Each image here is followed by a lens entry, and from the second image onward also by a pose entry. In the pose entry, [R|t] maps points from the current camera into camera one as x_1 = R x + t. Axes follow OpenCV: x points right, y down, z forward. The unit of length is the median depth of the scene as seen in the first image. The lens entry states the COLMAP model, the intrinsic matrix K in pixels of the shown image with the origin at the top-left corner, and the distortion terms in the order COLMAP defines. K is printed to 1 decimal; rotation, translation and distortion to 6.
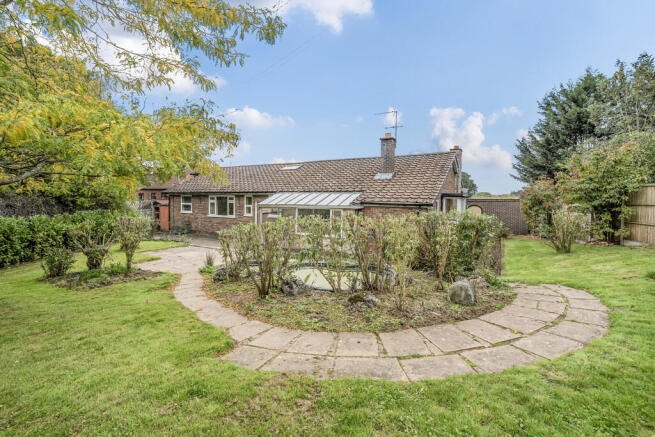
lens RADIAL K [[302.6, 0, 327.5], [0, 302.6, 218.5], [0, 0, 1]] dist [-0.000127, -0.000020]
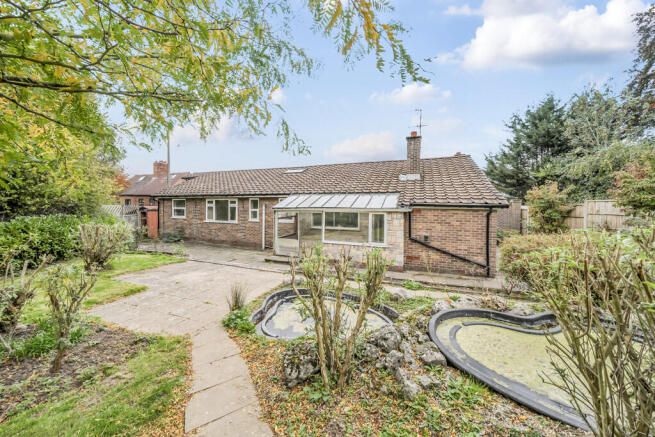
lens RADIAL K [[234.4, 0, 327.5], [0, 234.4, 218.5], [0, 0, 1]] dist [-0.008473, -0.000068]
pose [[0.988787, -0.007816, 0.149130, -0.144135], [0.009859, 0.999867, -0.012967, -0.004760], [-0.149009, 0.014292, 0.988733, 0.266061]]
